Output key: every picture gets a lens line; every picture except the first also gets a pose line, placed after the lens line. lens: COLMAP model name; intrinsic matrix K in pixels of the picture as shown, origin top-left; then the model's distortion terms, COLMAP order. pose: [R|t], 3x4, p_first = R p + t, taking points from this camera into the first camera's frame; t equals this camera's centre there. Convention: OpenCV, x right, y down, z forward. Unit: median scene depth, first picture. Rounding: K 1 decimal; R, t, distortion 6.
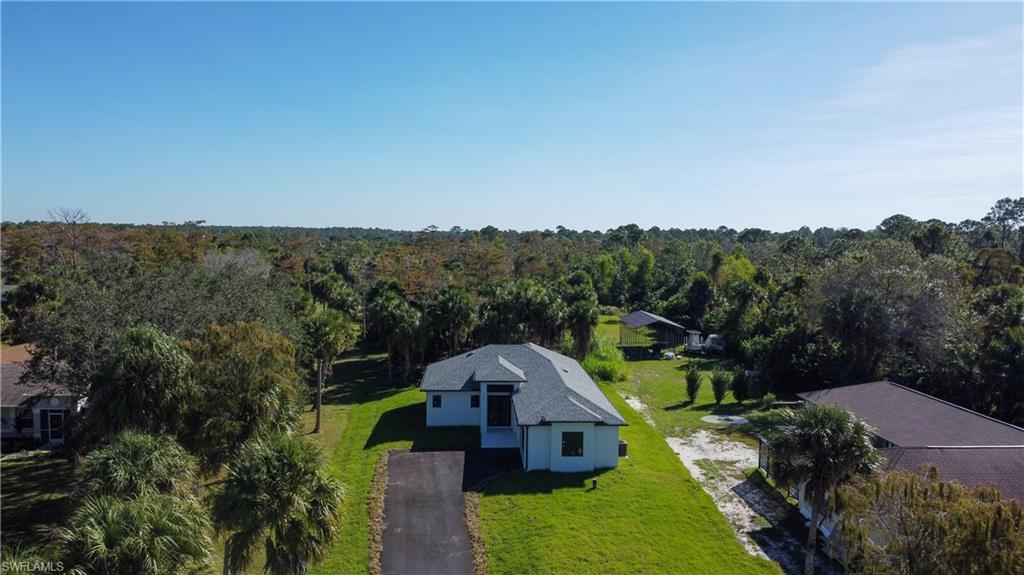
lens RADIAL K [[775.5, 0, 512.0], [0, 775.5, 287.5], [0, 0, 1]] dist [-0.005125, -0.003034]
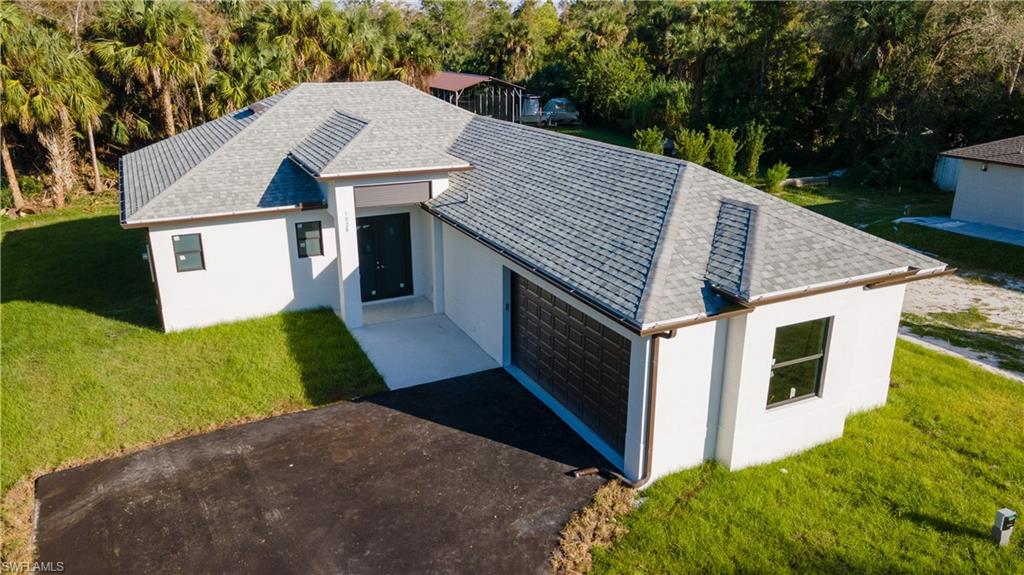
lens RADIAL K [[751.8, 0, 512.0], [0, 751.8, 287.5], [0, 0, 1]] dist [0.044829, 0.000107]
pose [[0.920728, -0.142738, 0.363161, -0.107223], [0.047898, 0.964997, 0.257849, 0.103139], [-0.387254, -0.220015, 0.895337, 0.804972]]
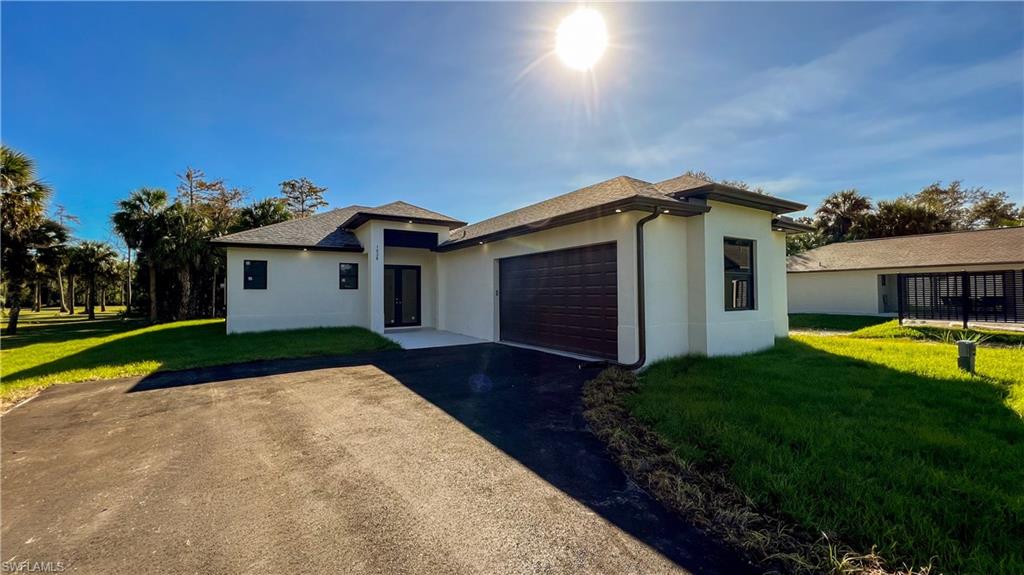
lens RADIAL K [[410.7, 0, 512.0], [0, 410.7, 287.5], [0, 0, 1]] dist [-0.002028, -0.000028]
pose [[0.872456, -0.018516, 0.488341, -0.100467], [0.059560, 0.995861, -0.068649, 0.213307], [-0.485049, 0.088979, 0.869948, 0.886347]]
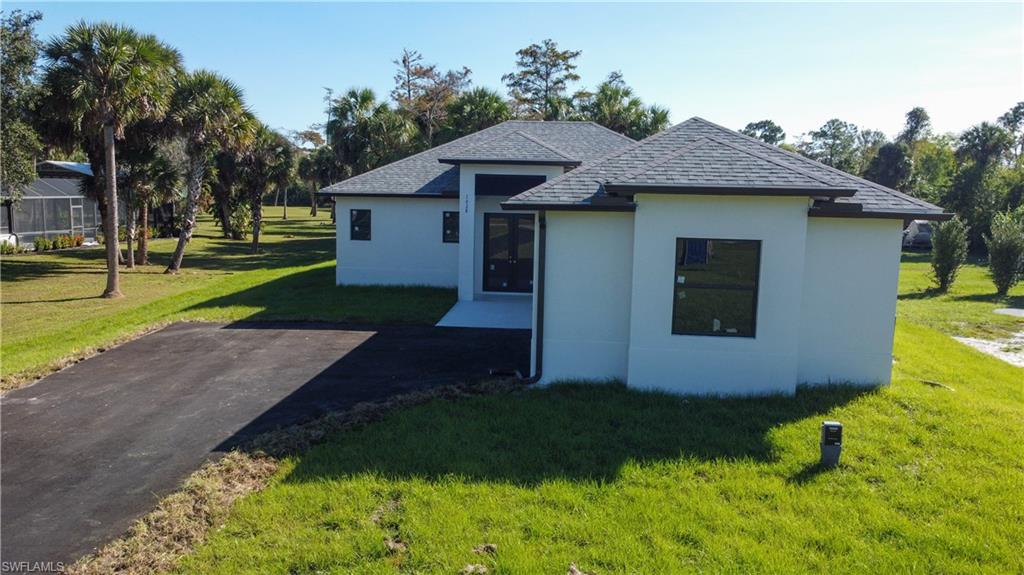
lens RADIAL K [[775.5, 0, 512.0], [0, 775.5, 287.5], [0, 0, 1]] dist [-0.005125, -0.003034]
pose [[0.990549, 0.019989, -0.135694, 0.045898], [-0.012998, 0.998552, 0.052210, 0.188537], [0.136541, -0.049953, 0.989374, 0.734503]]
